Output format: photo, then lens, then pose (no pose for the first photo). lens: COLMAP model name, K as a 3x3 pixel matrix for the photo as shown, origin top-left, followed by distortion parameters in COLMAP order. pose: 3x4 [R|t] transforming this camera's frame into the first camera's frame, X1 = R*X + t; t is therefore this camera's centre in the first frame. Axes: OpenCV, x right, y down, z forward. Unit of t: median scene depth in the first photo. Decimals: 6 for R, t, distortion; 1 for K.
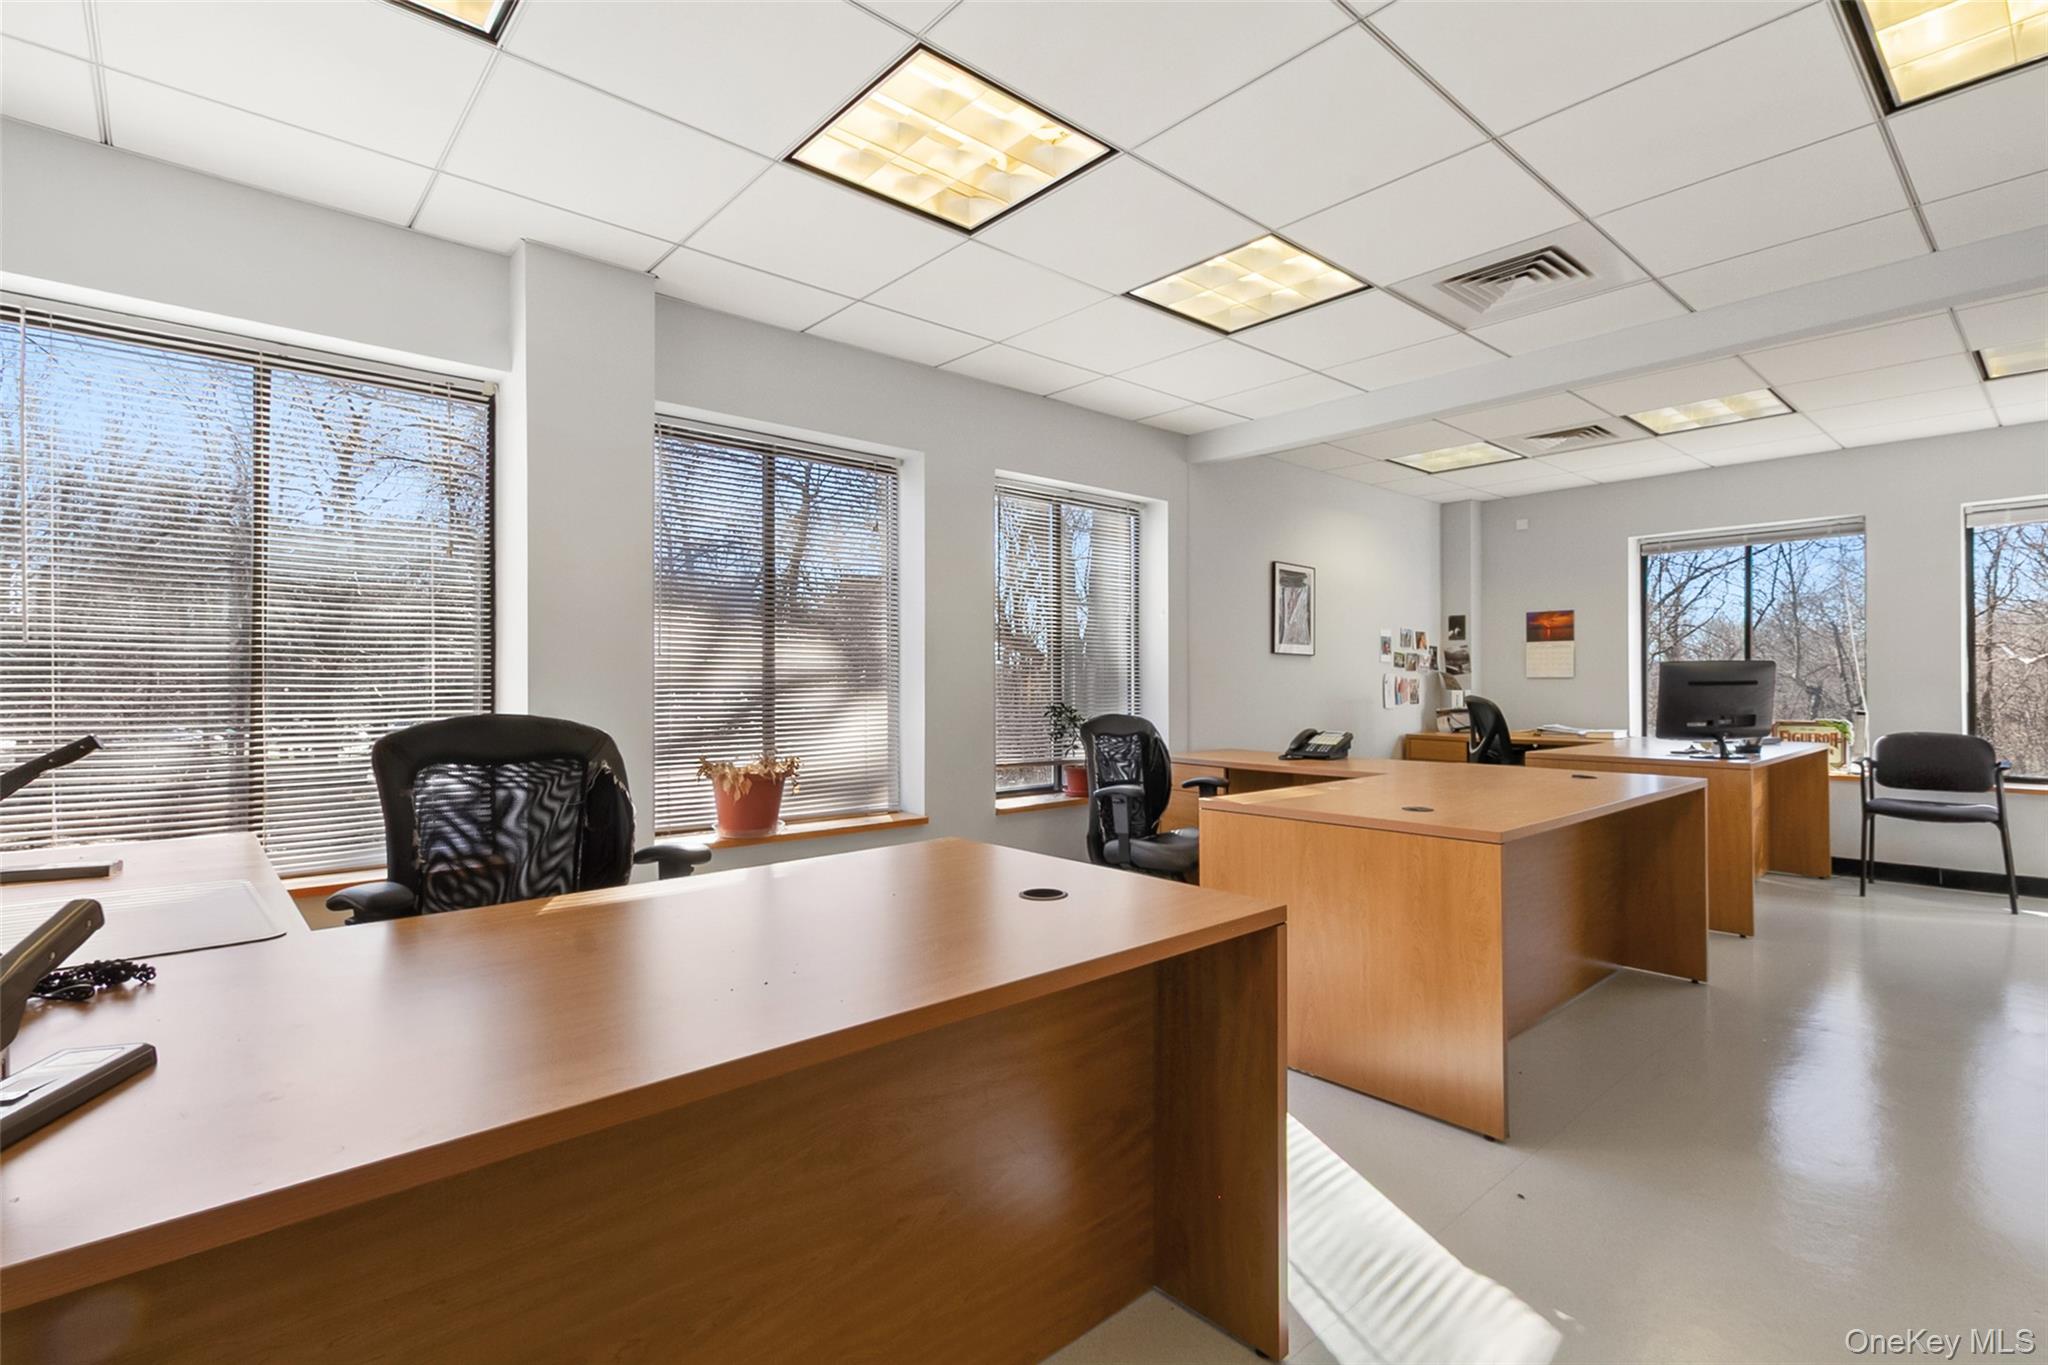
lens RADIAL K [[960.3, 0, 1024.0], [0, 960.3, 682.5], [0, 0, 1]] dist [0.001918, 0.000223]
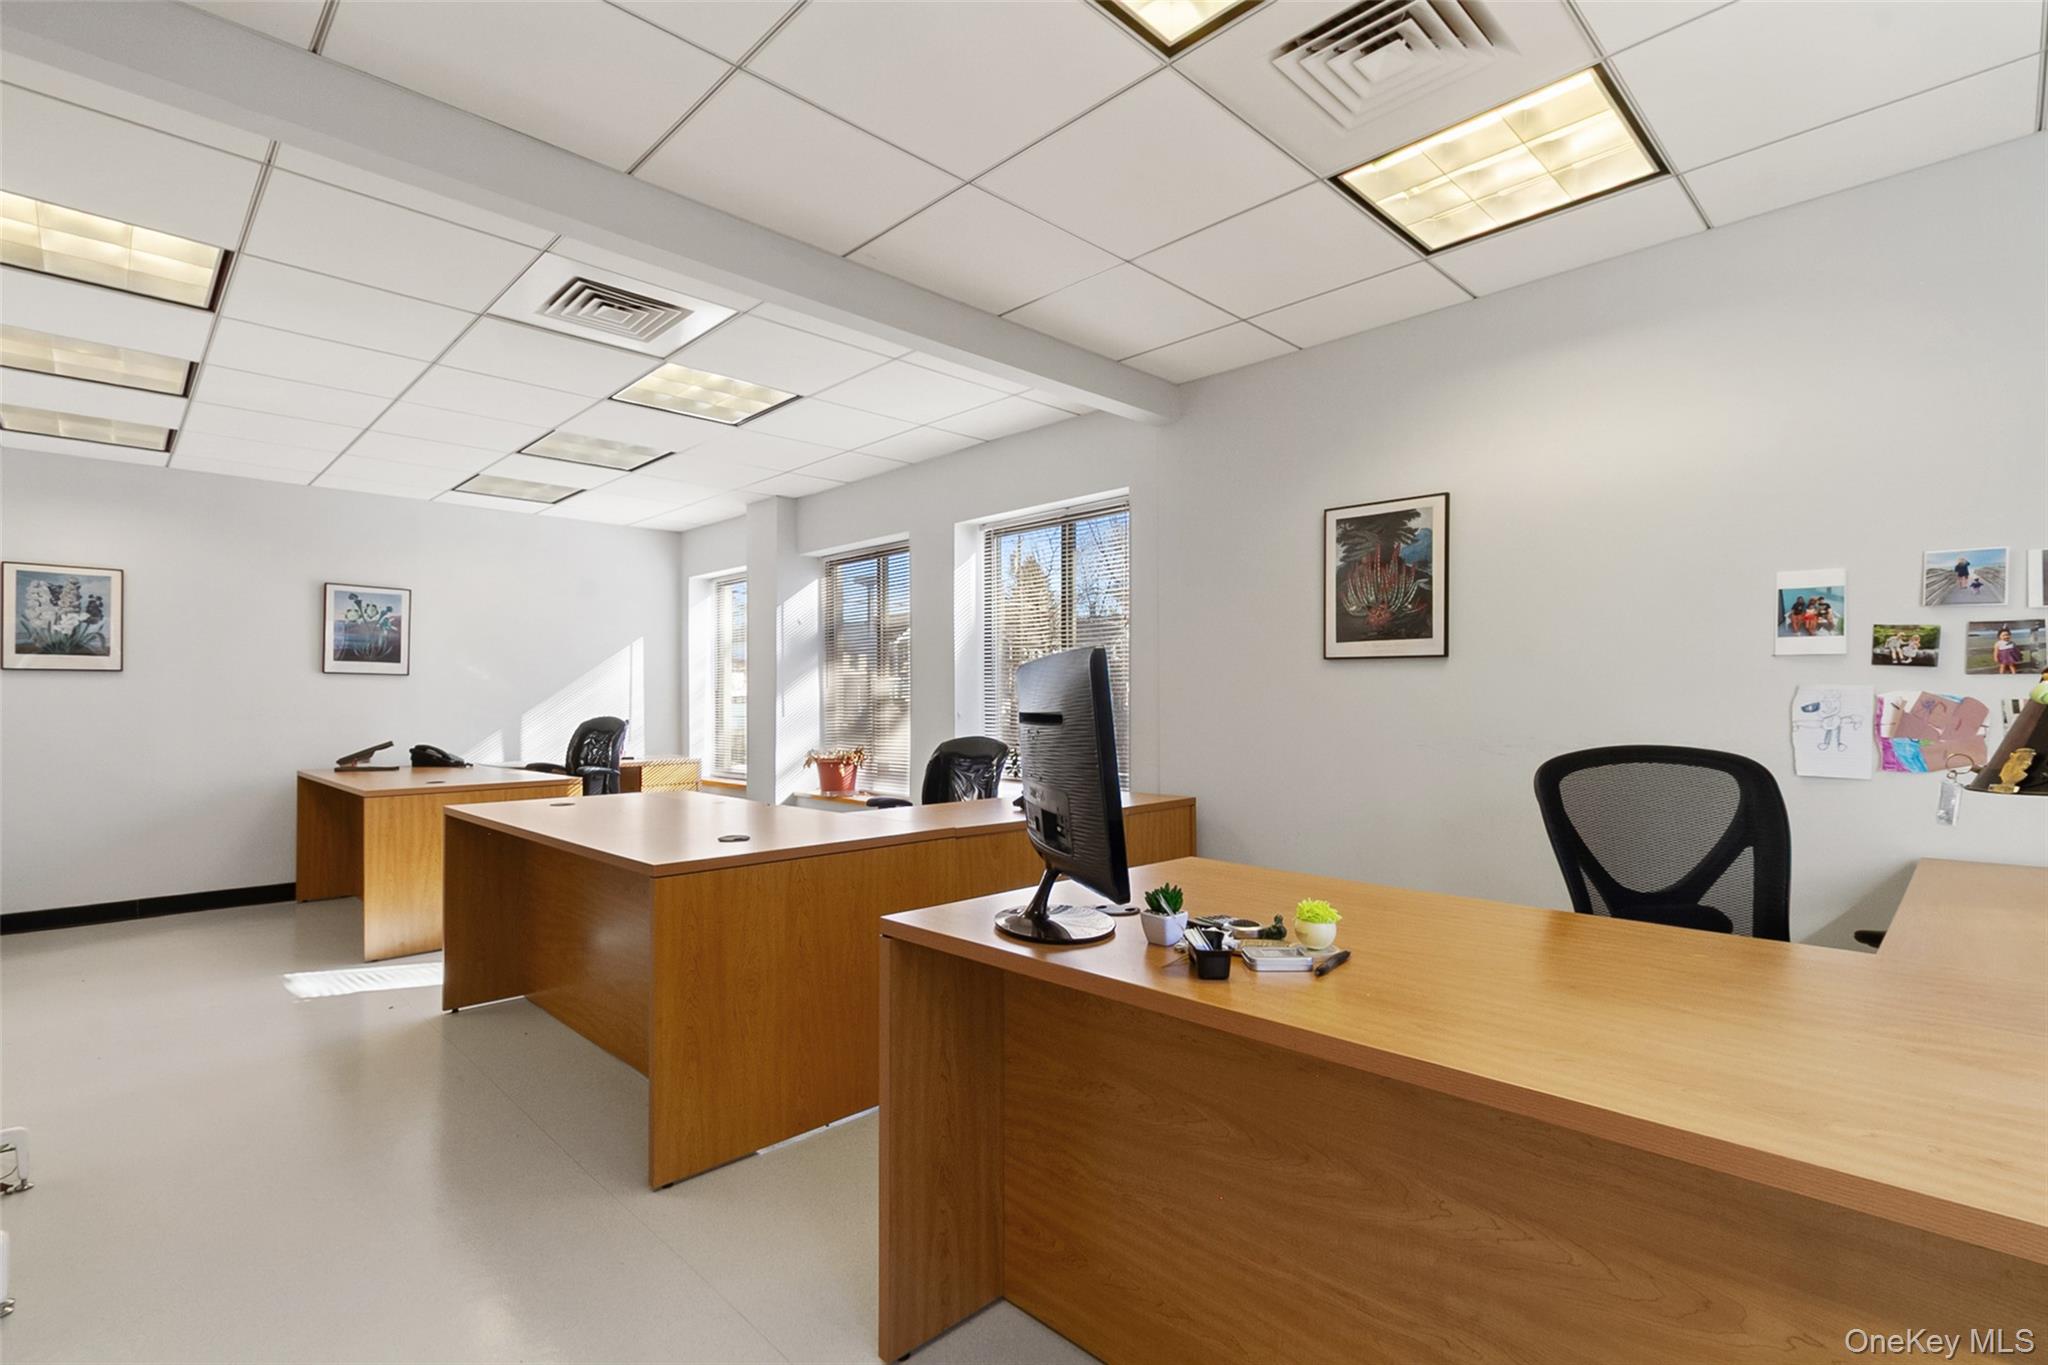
lens RADIAL K [[944.2, 0, 1024.0], [0, 944.2, 689.6], [0, 0, 1]] dist [-0.003109, -0.000085]
pose [[0.047289, -0.009910, -0.998832, 1.195902], [0.002111, 0.999950, -0.009821, -0.007619], [0.998879, -0.001644, 0.047307, 1.088663]]
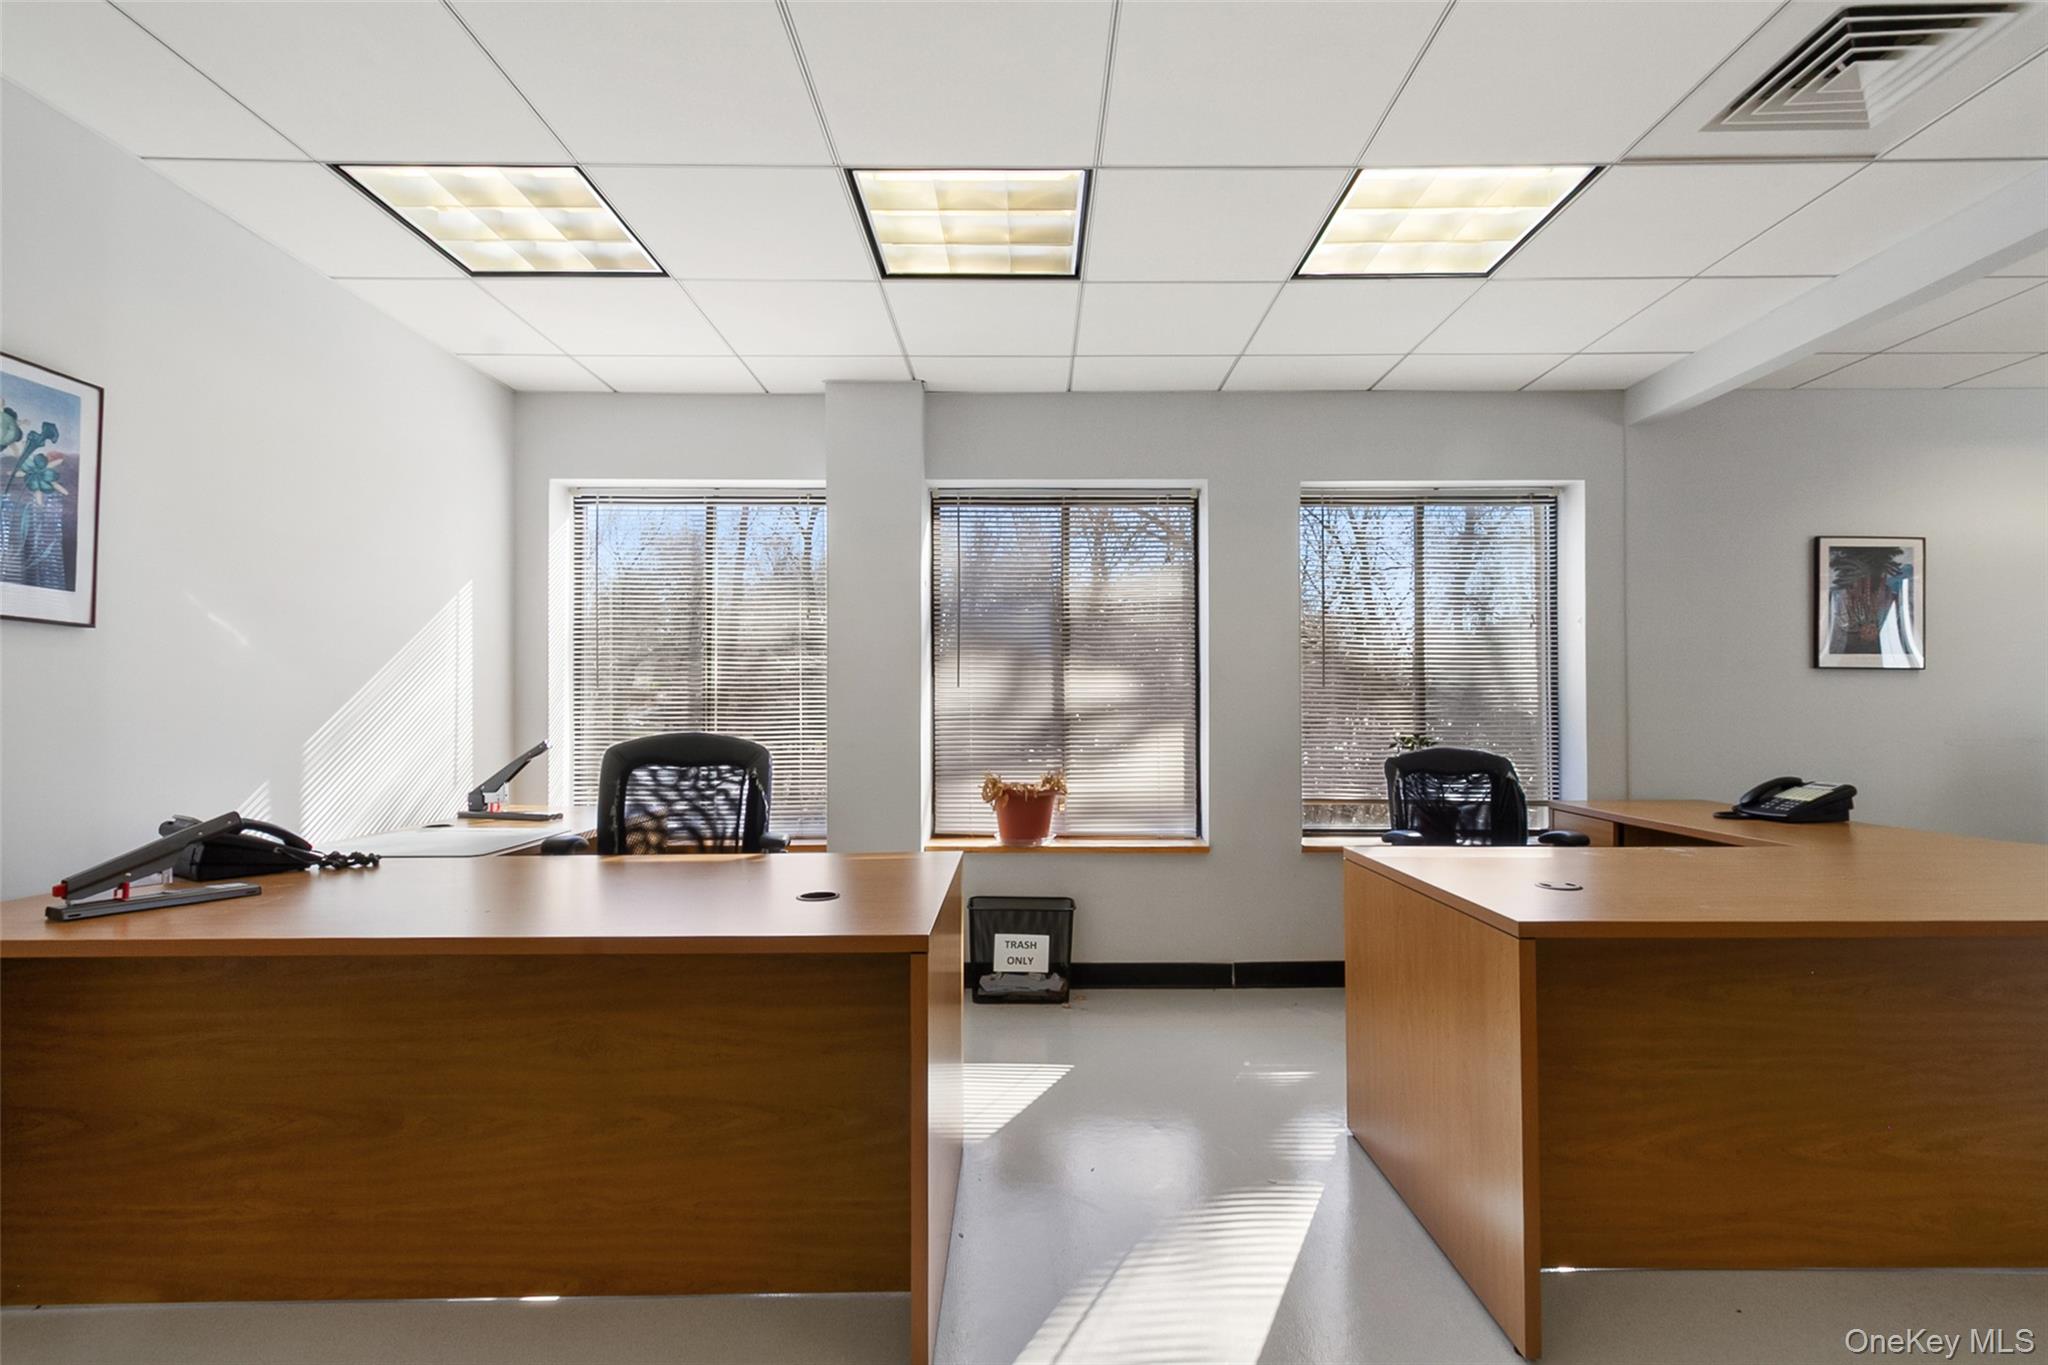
lens RADIAL K [[956.3, 0, 1024.4], [0, 956.3, 712.7], [0, 0, 1]] dist [0.001825, 0.000702]
pose [[0.746957, 0.000517, -0.664872, 0.410049], [0.001138, 0.999997, 0.002056, -0.000278], [0.664871, -0.002293, 0.746954, 0.134157]]
